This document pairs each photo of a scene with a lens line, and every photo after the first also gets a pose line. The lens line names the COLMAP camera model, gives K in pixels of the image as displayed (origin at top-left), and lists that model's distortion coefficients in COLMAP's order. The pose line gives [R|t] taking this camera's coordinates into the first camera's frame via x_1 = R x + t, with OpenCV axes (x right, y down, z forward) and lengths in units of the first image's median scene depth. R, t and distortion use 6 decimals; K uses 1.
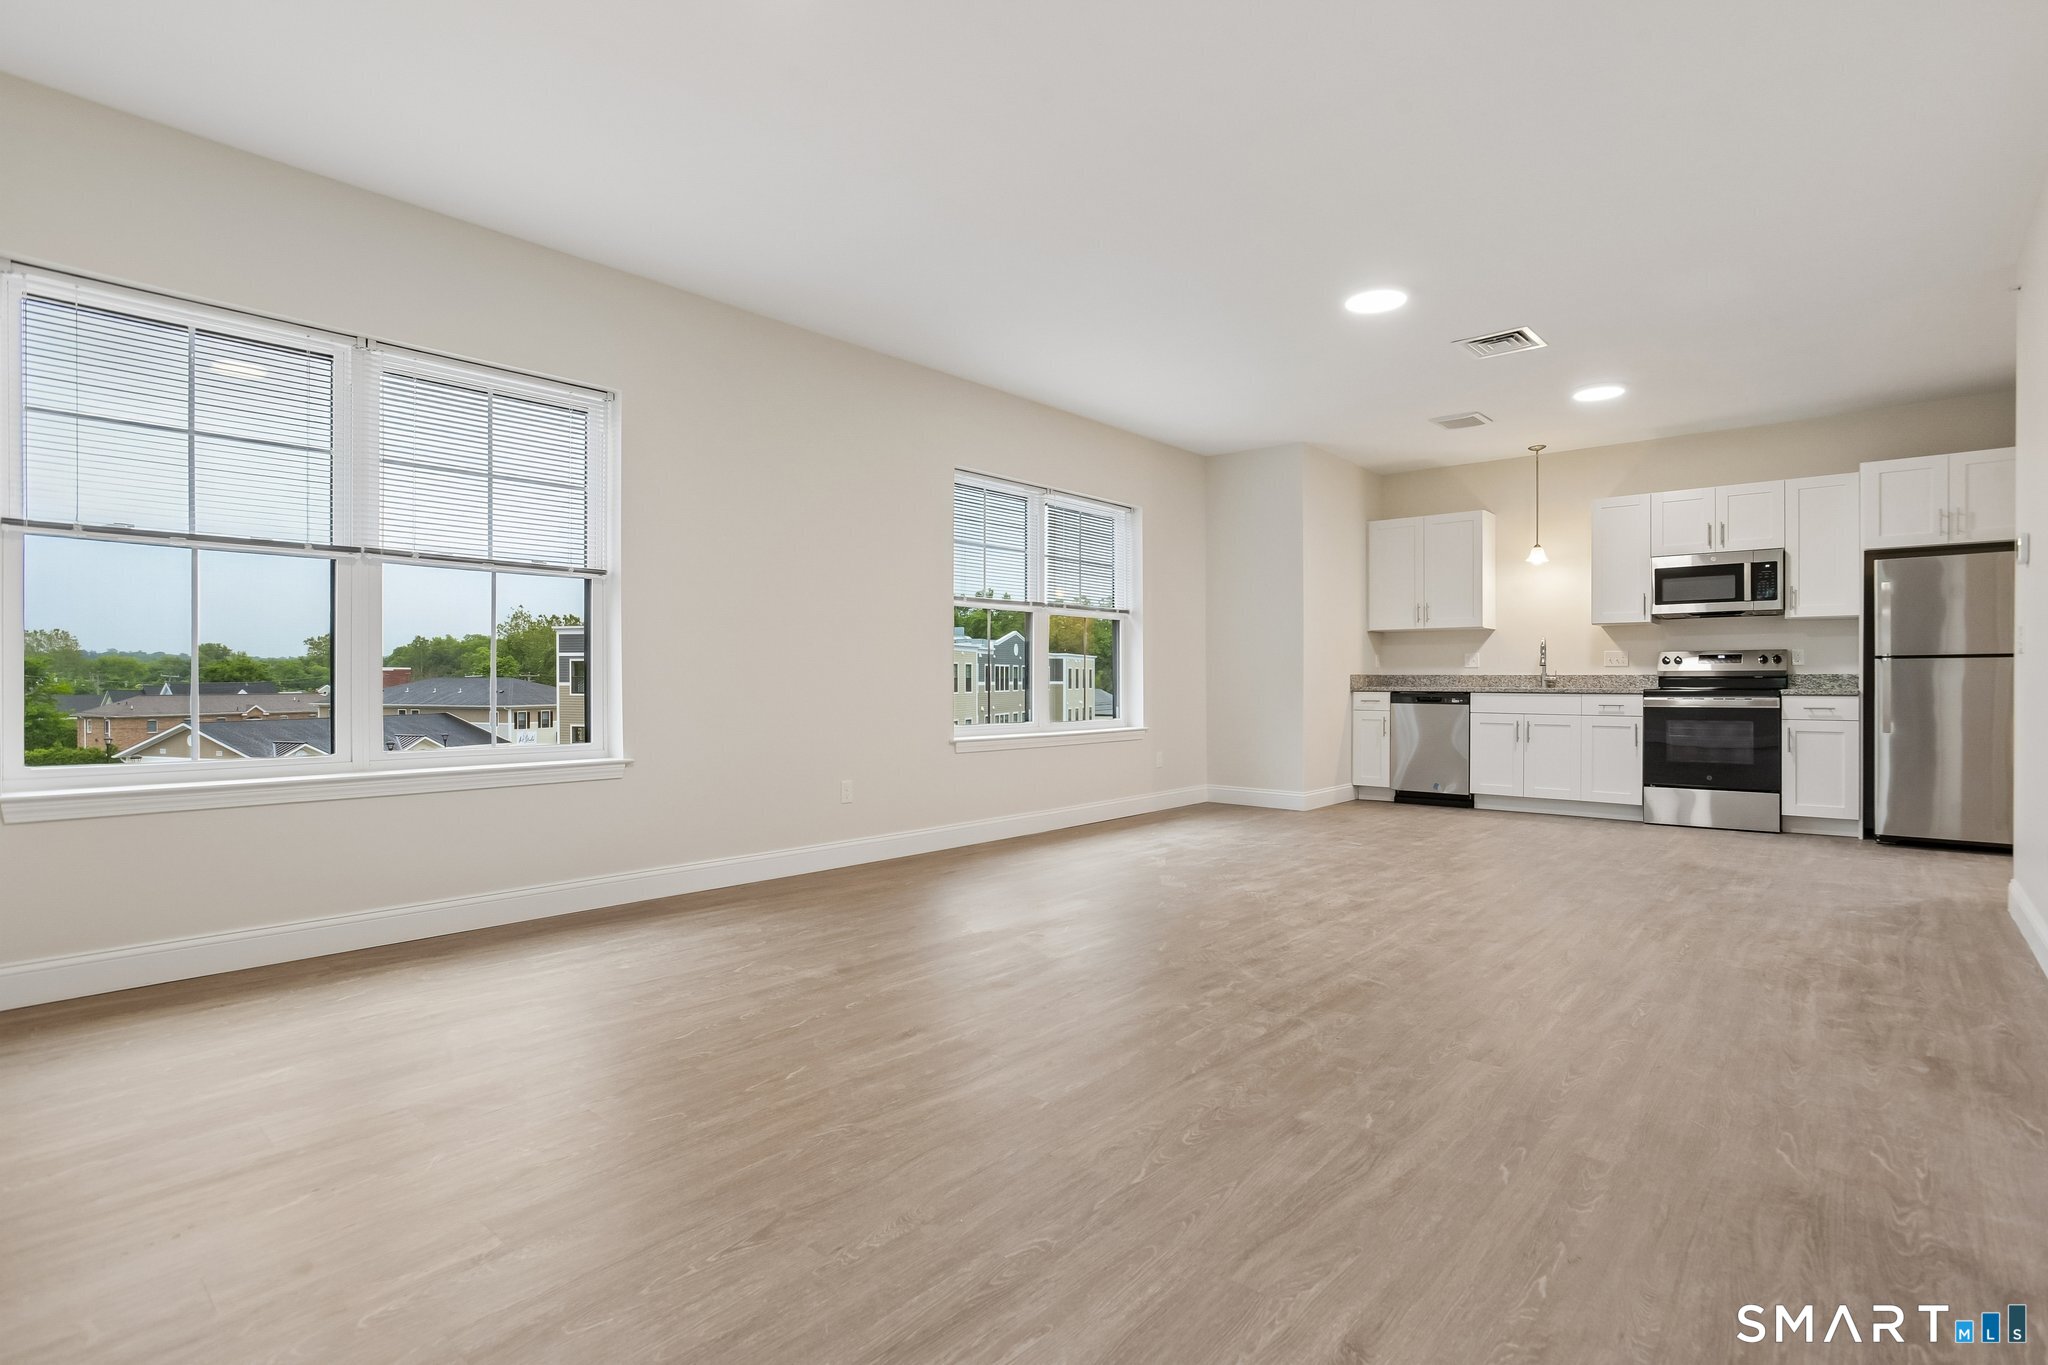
lens RADIAL K [[996.0, 0, 1038.6], [0, 996.0, 687.1], [0, 0, 1]] dist [-0.053464, 0.023553]
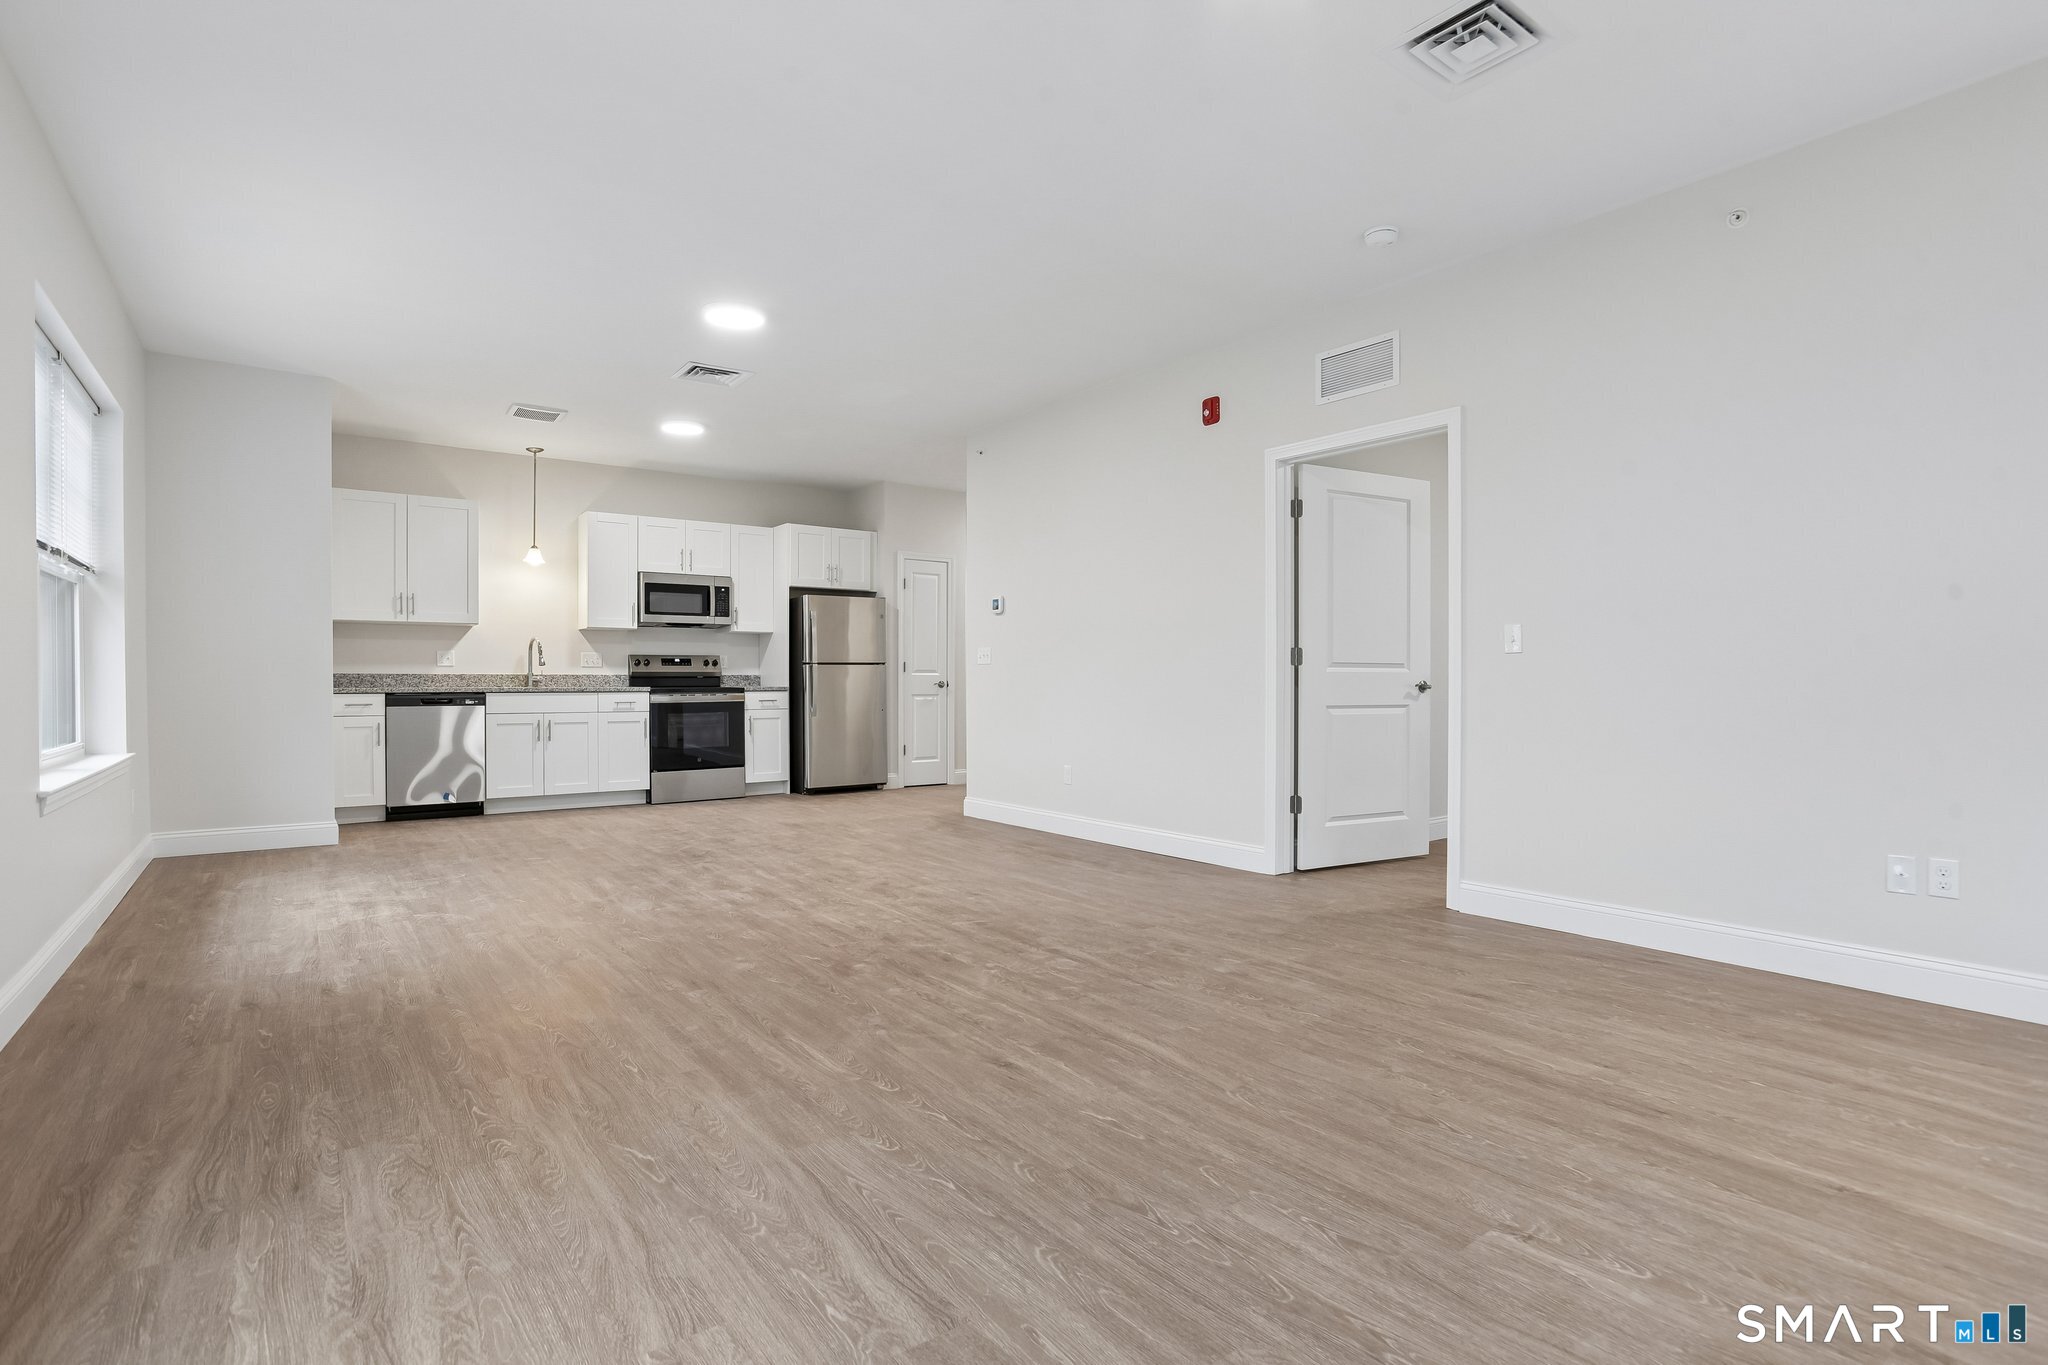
lens RADIAL K [[996.0, 0, 1038.6], [0, 996.0, 687.1], [0, 0, 1]] dist [-0.053464, 0.023553]
pose [[0.207353, -0.008562, 0.978229, -0.448796], [0.006810, 0.999950, 0.007309, -0.004093], [-0.978242, 0.005146, 0.207401, 0.338735]]
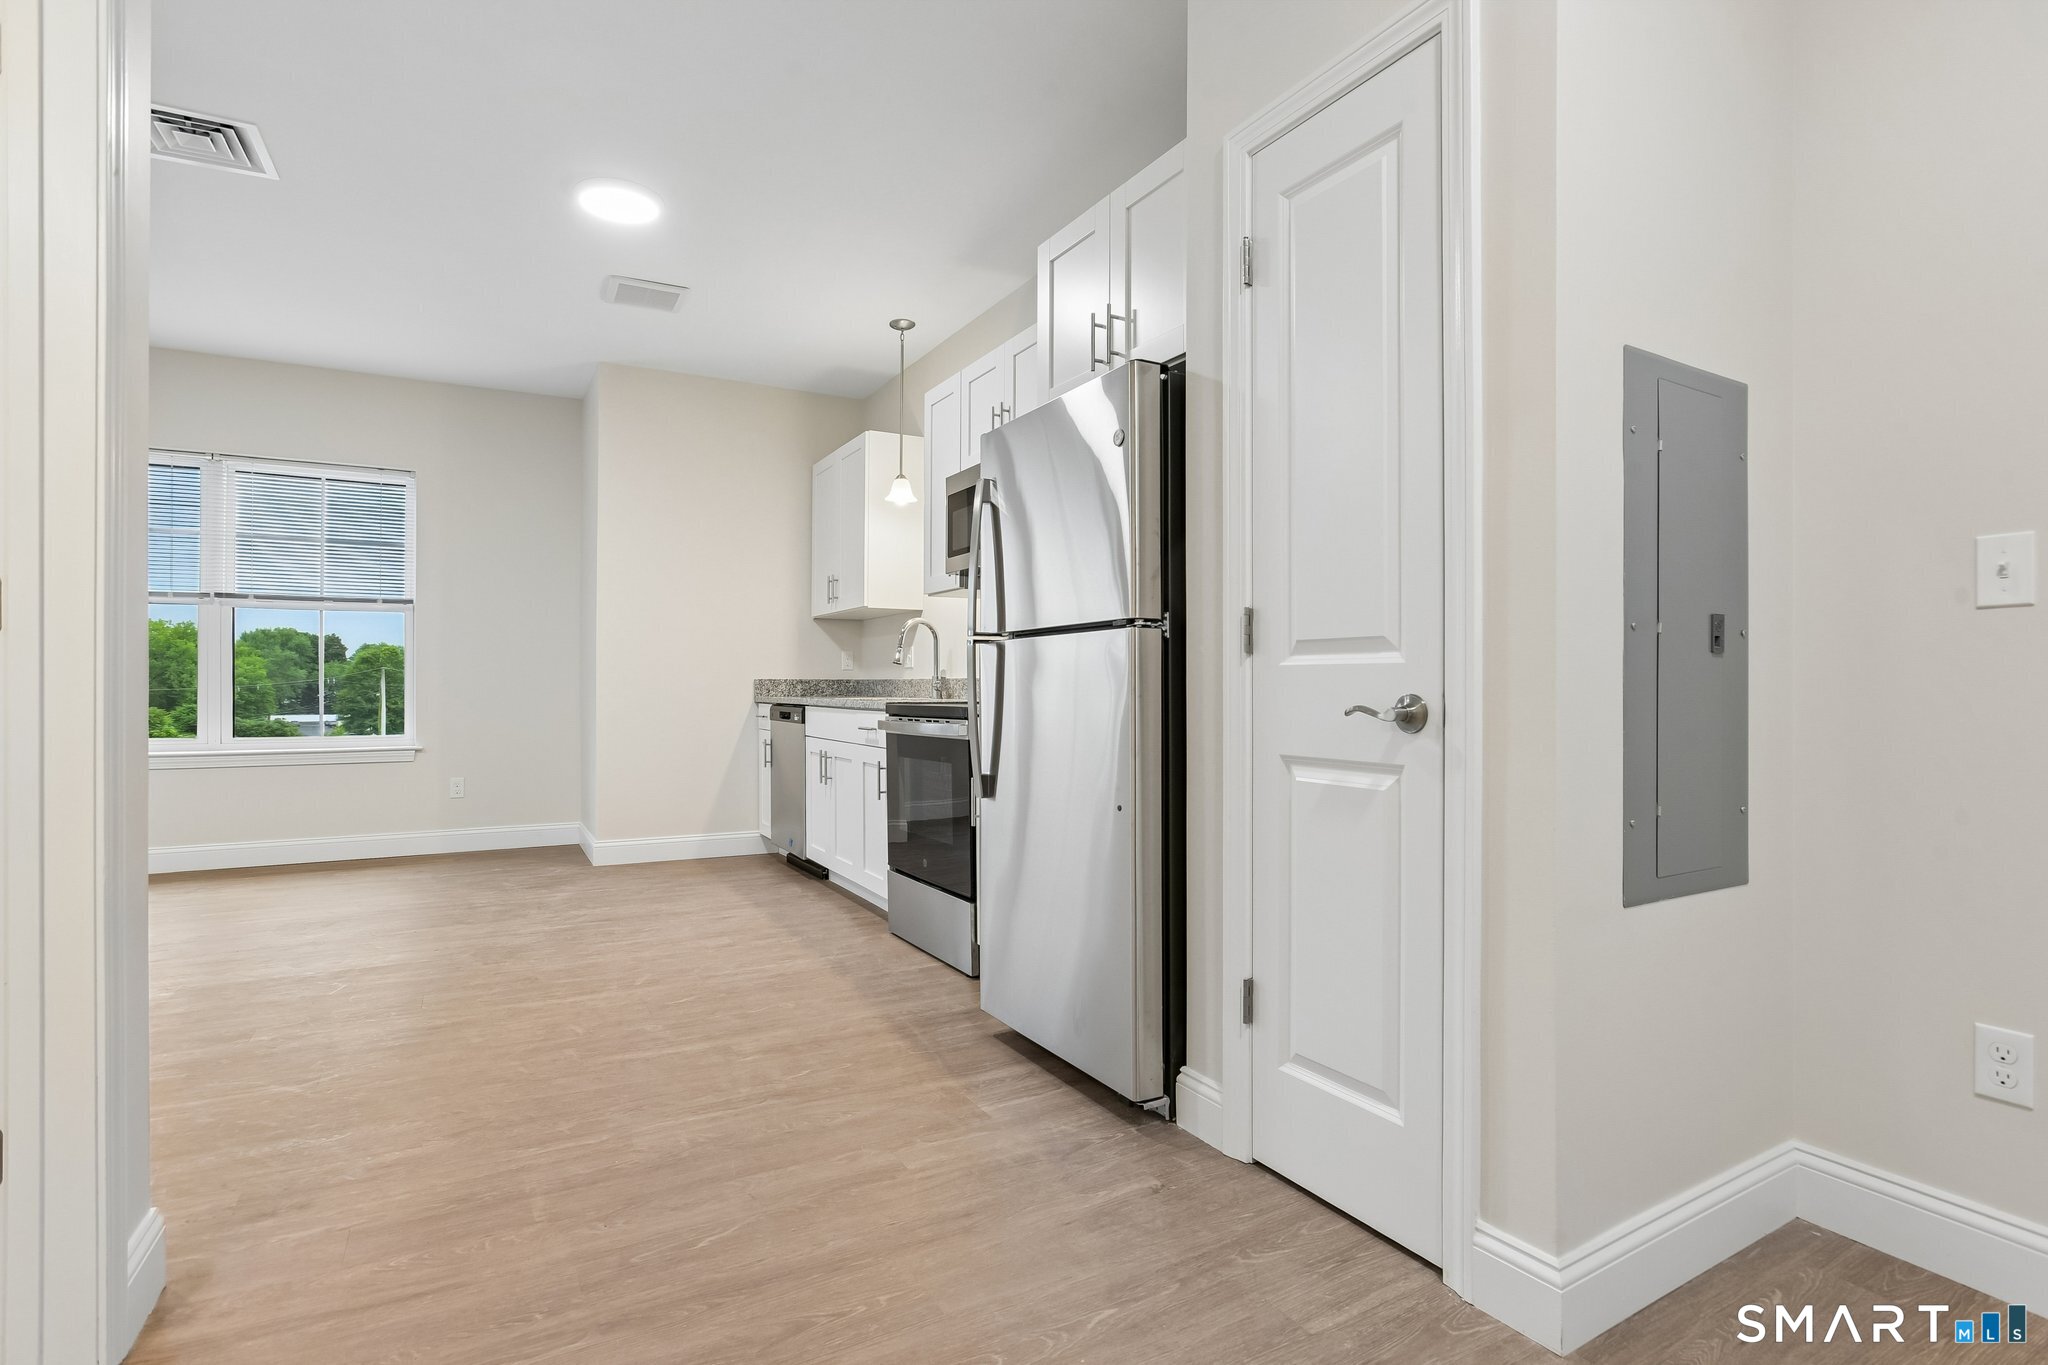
lens RADIAL K [[996.0, 0, 1038.6], [0, 996.0, 687.1], [0, 0, 1]] dist [-0.053464, 0.023553]
pose [[0.945390, 0.002146, -0.325933, 0.858230], [-0.004348, 0.999972, -0.006028, -0.003481], [0.325911, 0.007116, 0.945374, 0.483513]]
